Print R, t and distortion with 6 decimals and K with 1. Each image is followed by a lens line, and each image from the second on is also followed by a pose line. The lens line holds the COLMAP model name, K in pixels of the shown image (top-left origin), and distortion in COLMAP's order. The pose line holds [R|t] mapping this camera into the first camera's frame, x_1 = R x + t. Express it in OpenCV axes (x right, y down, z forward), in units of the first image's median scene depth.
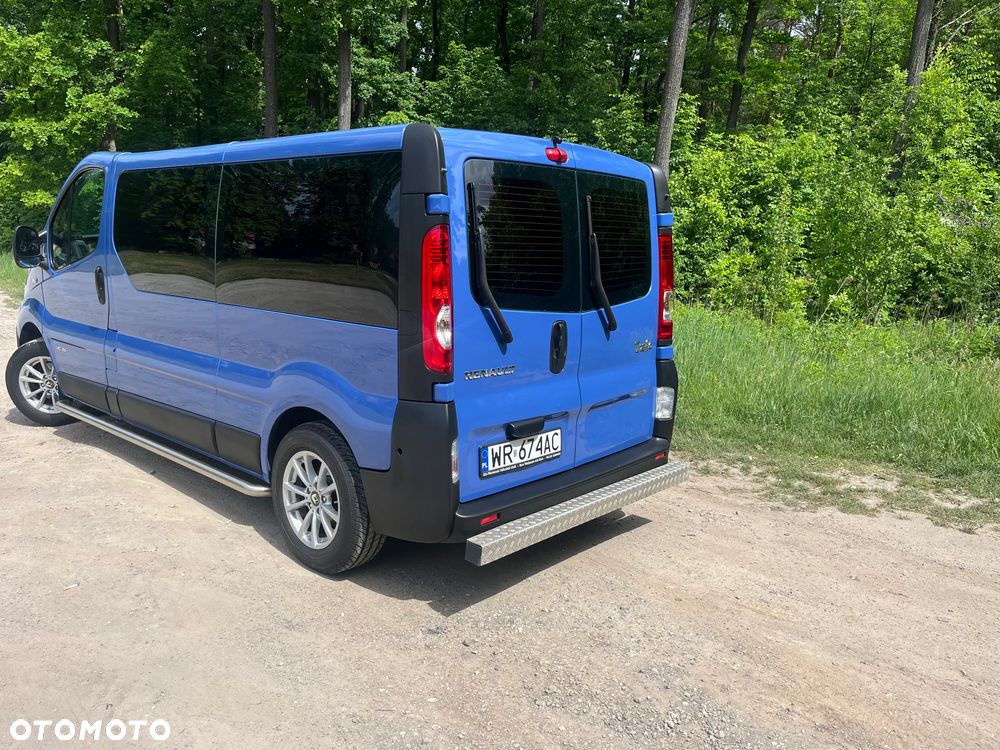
lens RADIAL K [[761.7, 0, 492.8], [0, 761.7, 367.2], [0, 0, 1]] dist [0.072770, -0.103123]
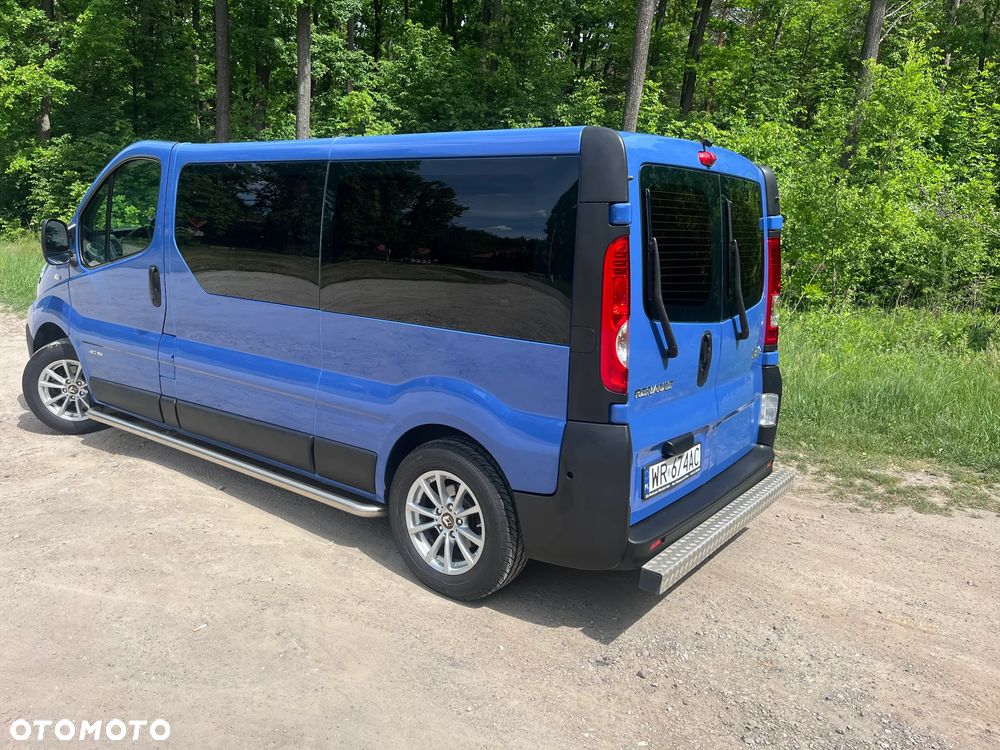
lens RADIAL K [[761.7, 0, 492.8], [0, 761.7, 367.2], [0, 0, 1]] dist [0.072770, -0.103123]
pose [[0.996365, -0.007733, 0.084834, -0.212786], [0.005786, 0.999715, 0.023166, -0.032729], [-0.084989, -0.022590, 0.996126, 0.052227]]
